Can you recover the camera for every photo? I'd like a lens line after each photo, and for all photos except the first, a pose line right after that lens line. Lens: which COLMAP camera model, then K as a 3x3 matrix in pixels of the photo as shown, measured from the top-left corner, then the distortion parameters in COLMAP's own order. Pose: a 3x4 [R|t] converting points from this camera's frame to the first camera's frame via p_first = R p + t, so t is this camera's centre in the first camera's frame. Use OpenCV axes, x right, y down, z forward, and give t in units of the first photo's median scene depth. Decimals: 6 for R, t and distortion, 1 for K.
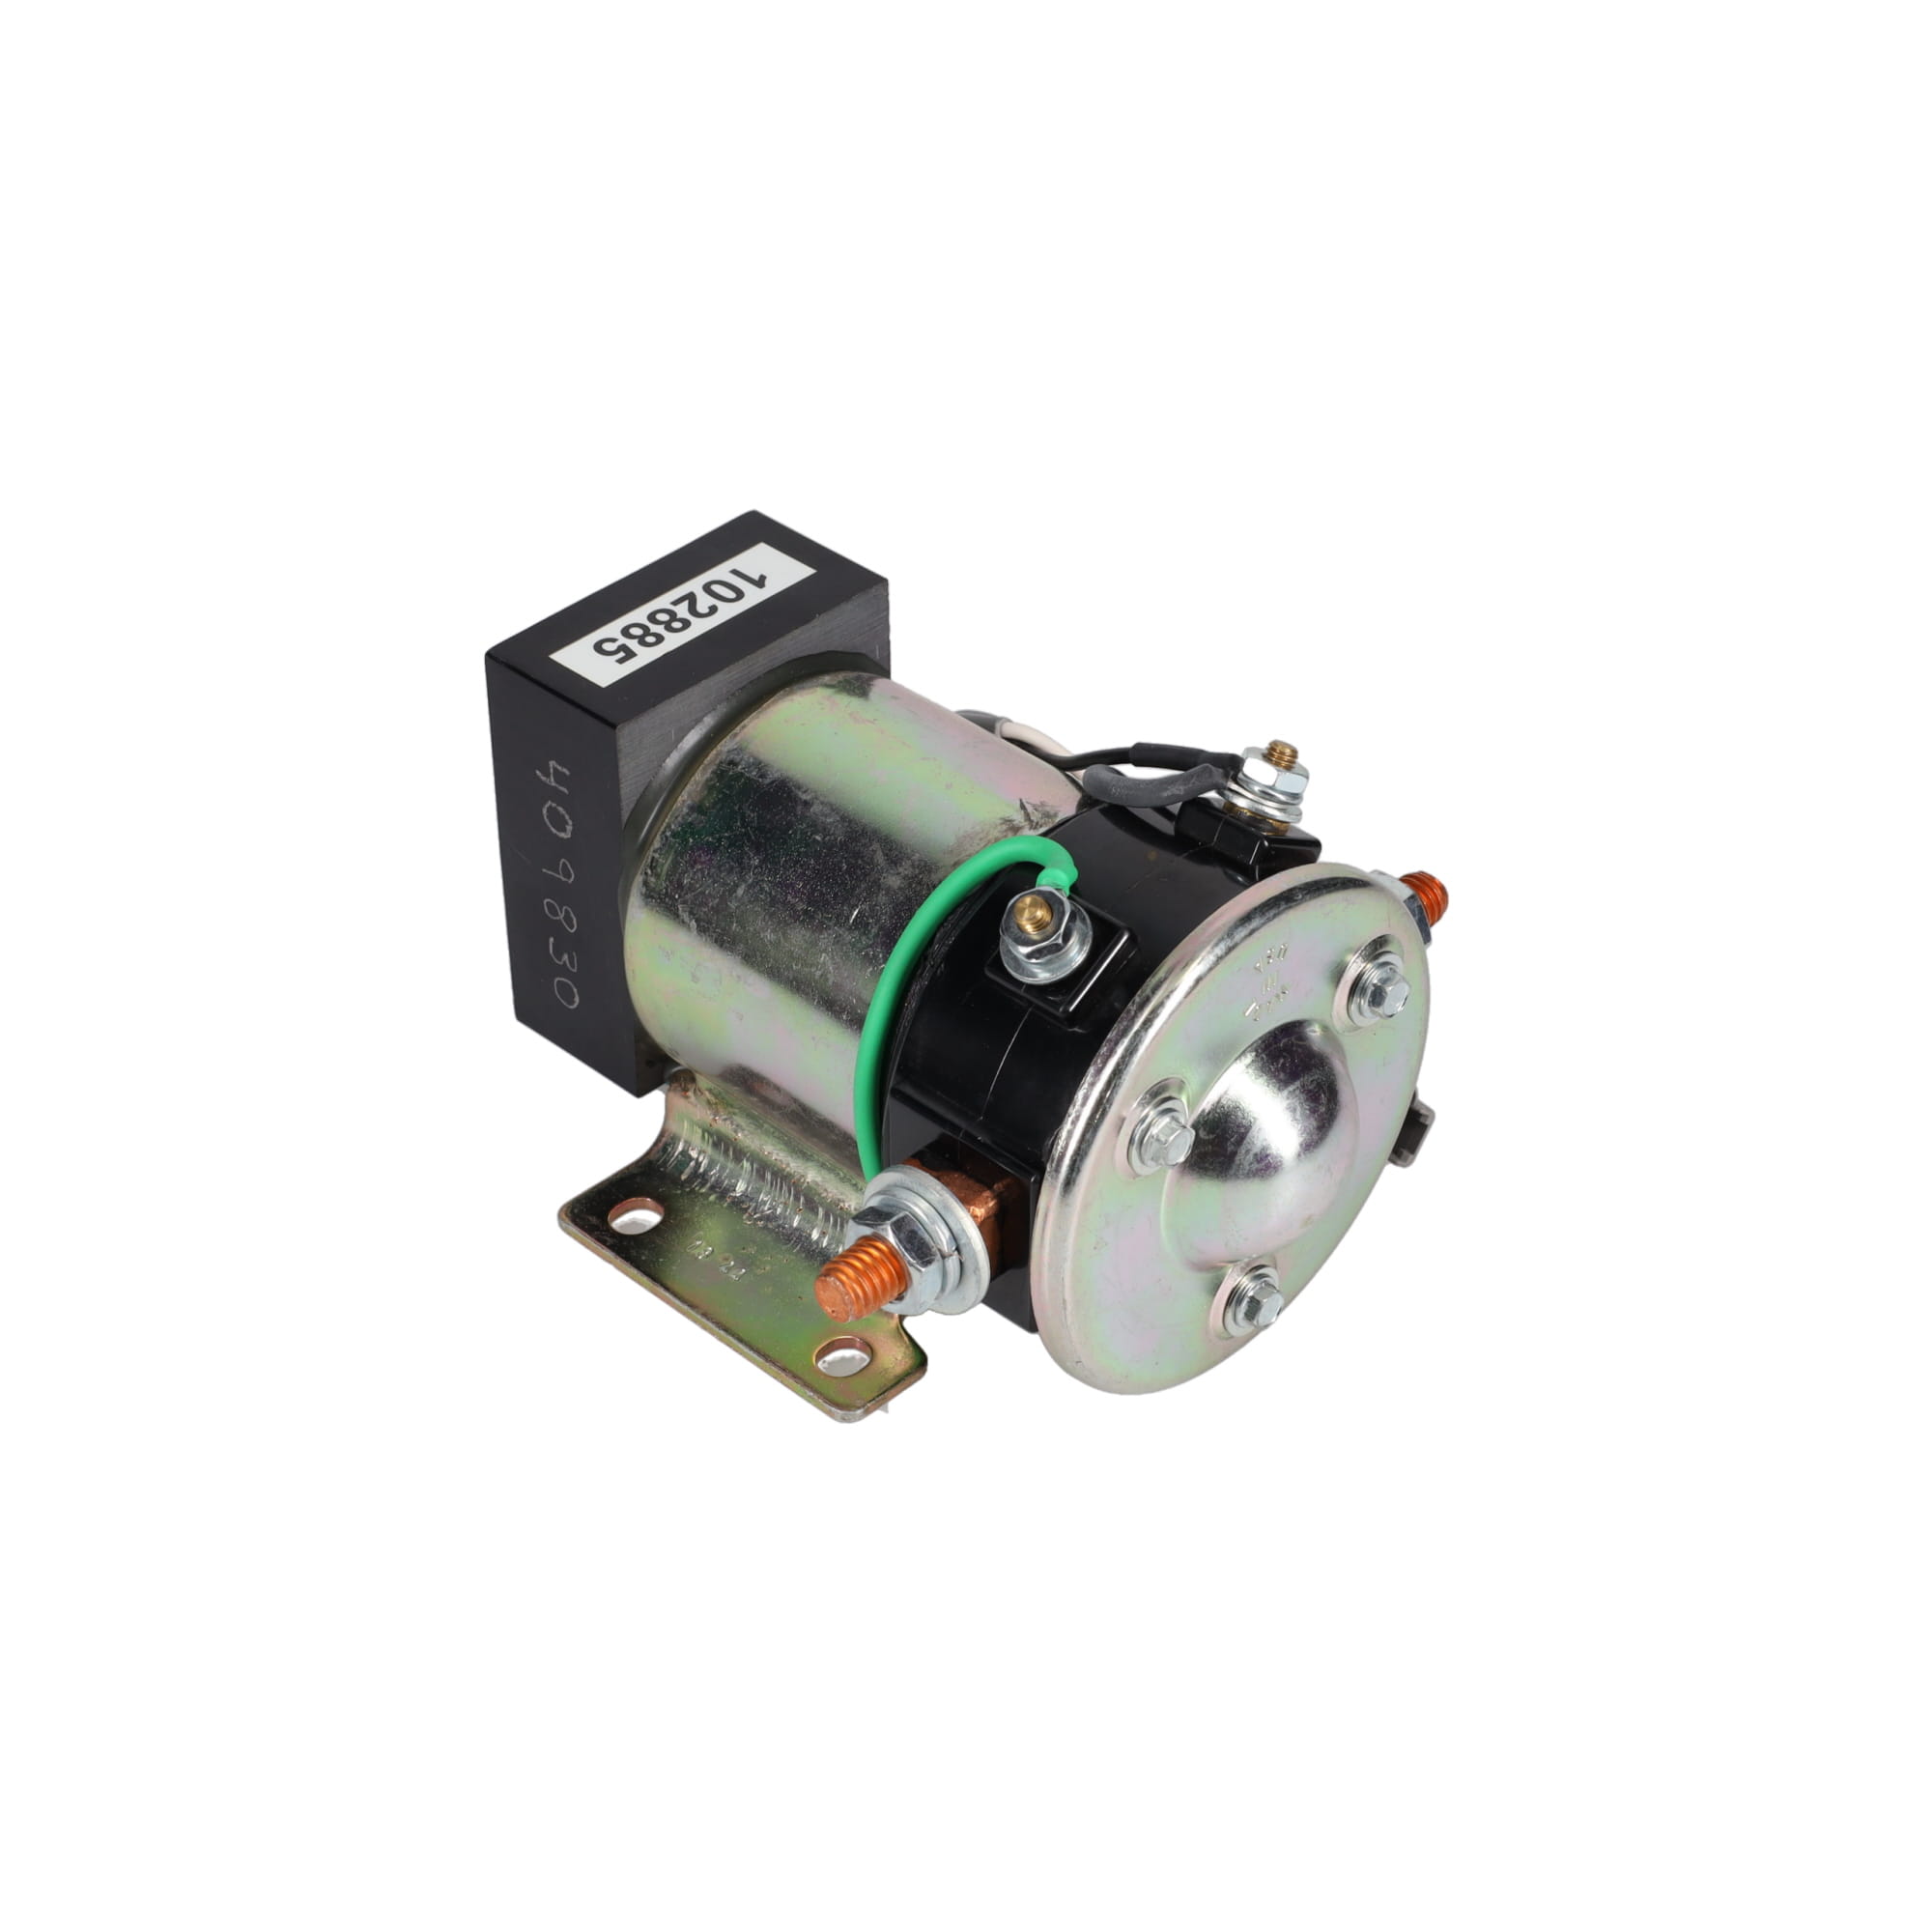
lens RADIAL K [[3786.0, 0, 958.3], [0, 3786.0, 969.2], [0, 0, 1]] dist [-0.092459, 0.000000]
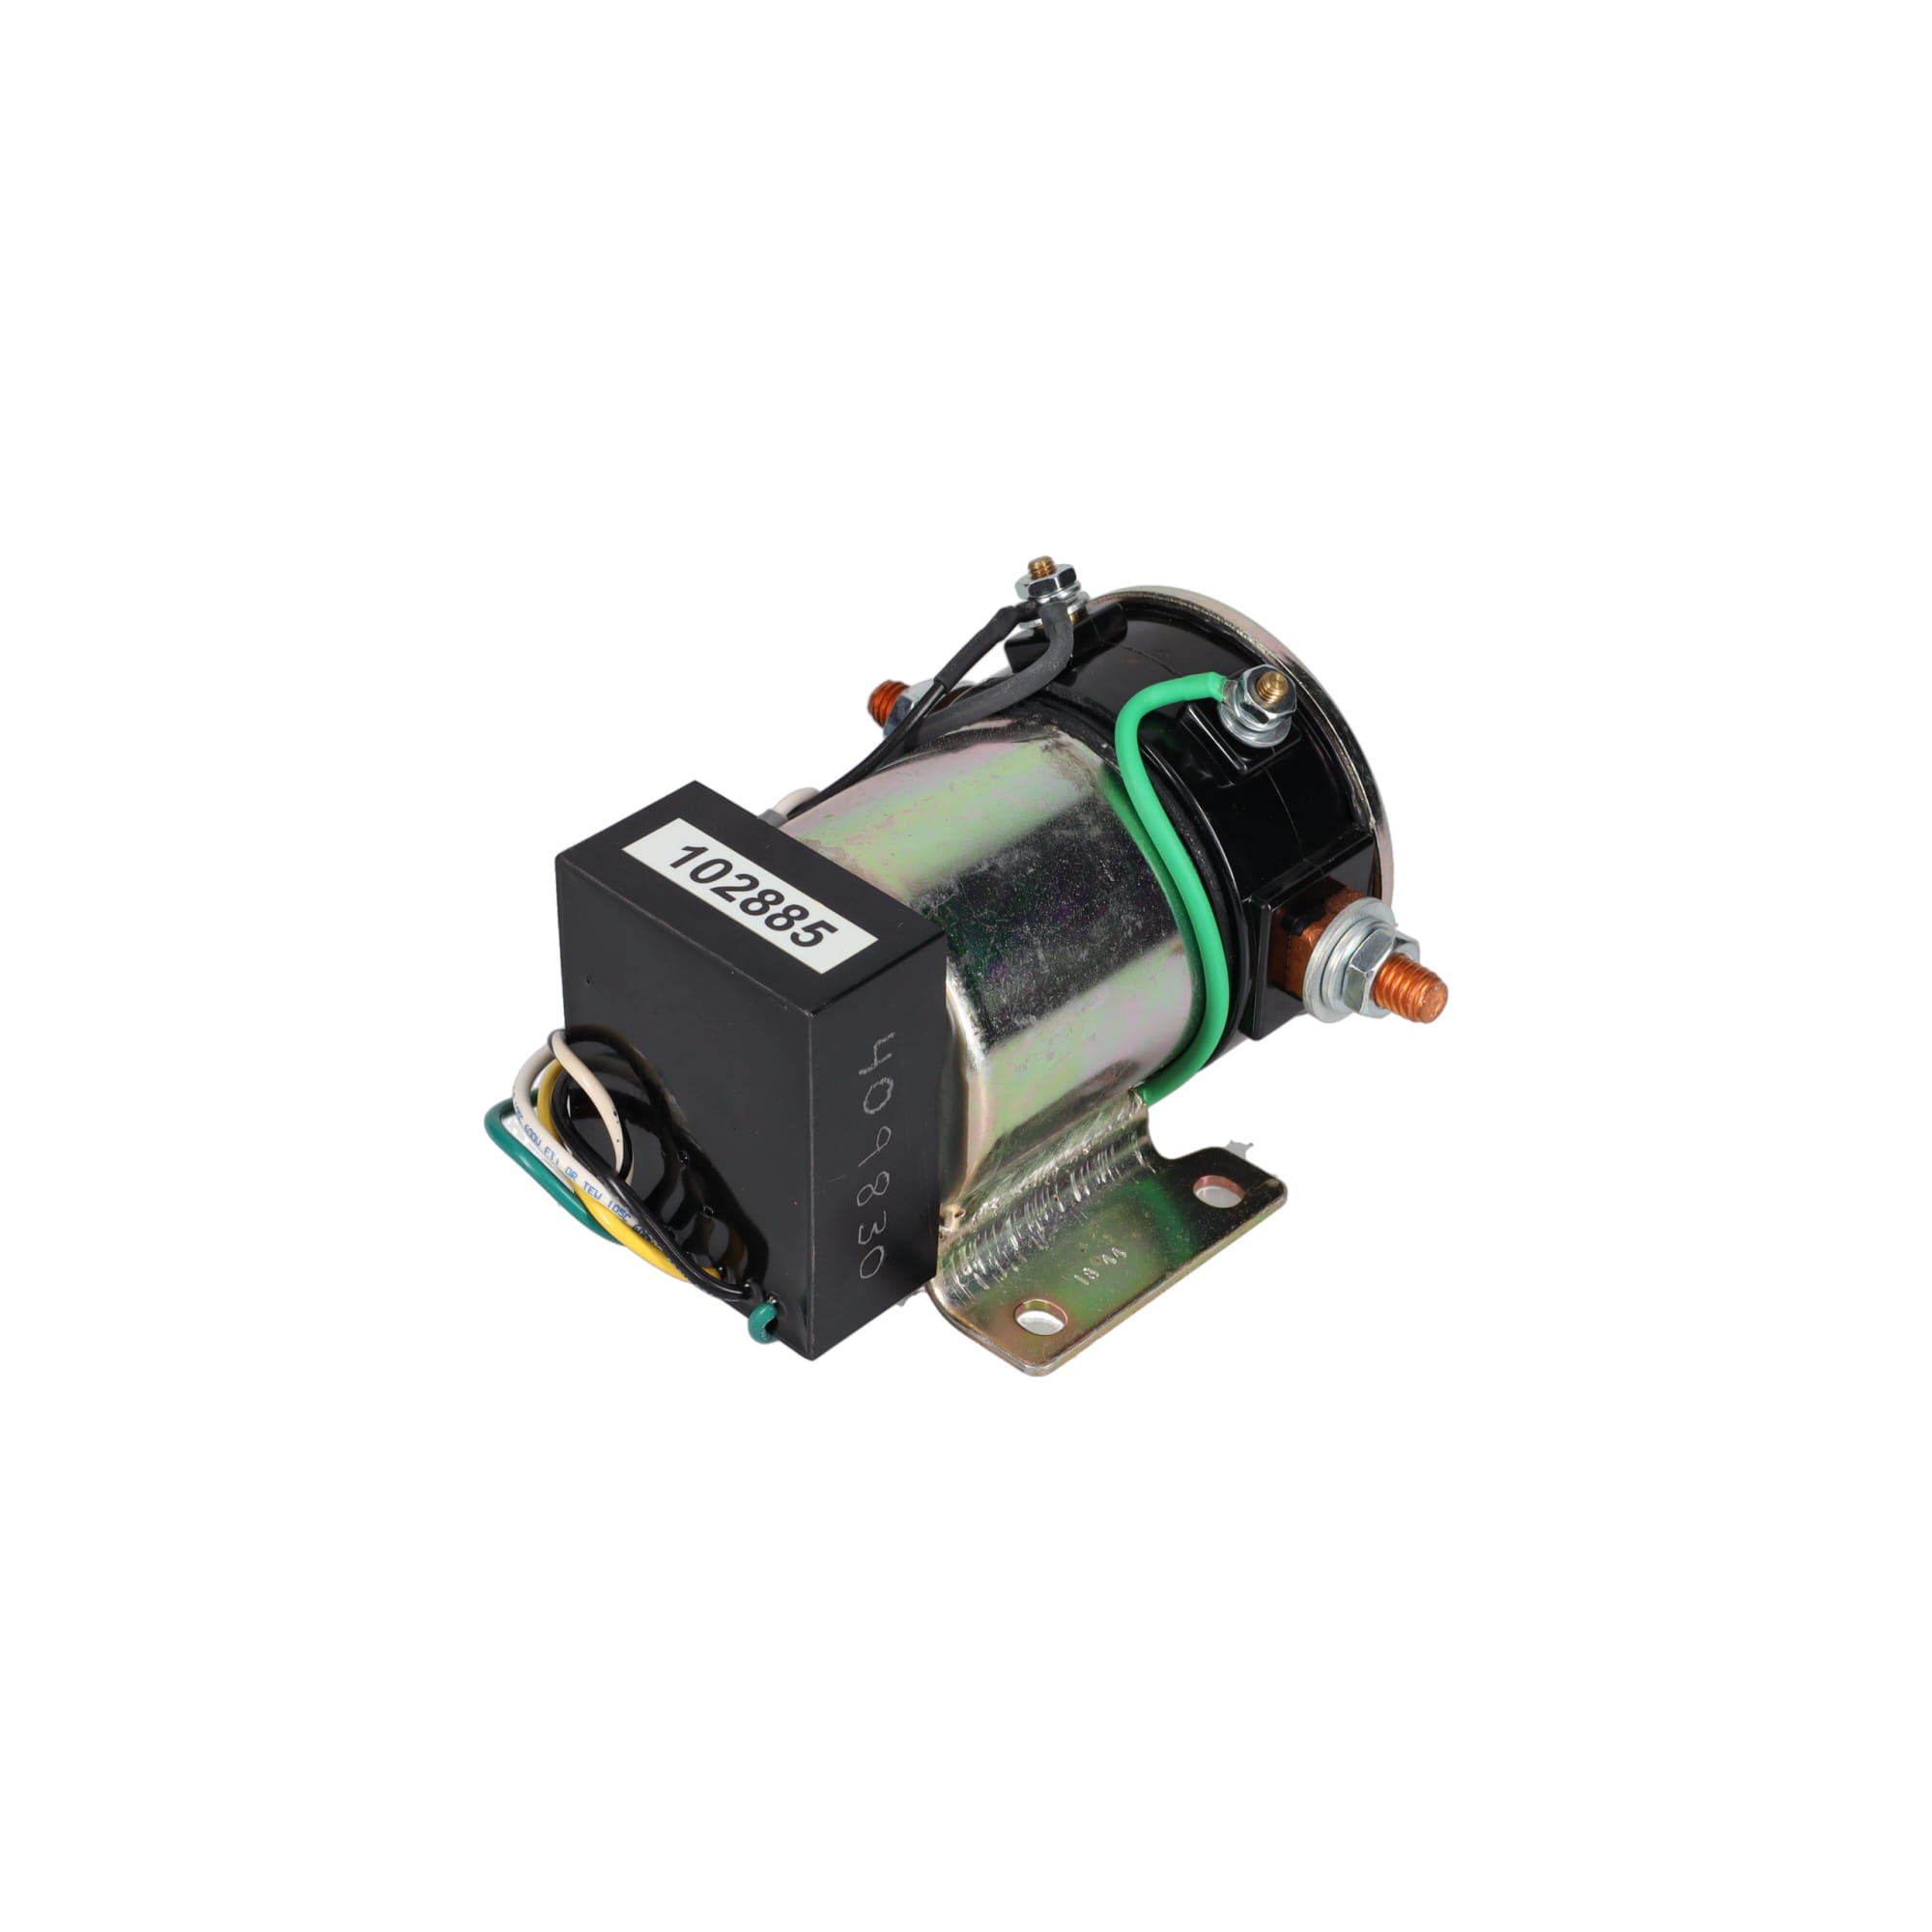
lens RADIAL K [[3786.0, 0, 964.0], [0, 3786.0, 964.4], [0, 0, 1]] dist [-0.092459, 0.000000]
pose [[0.007353, -0.615359, 0.788213, -0.893104], [0.599870, 0.633369, 0.488876, -0.549654], [-0.800064, 0.469230, 0.373792, 0.590871]]
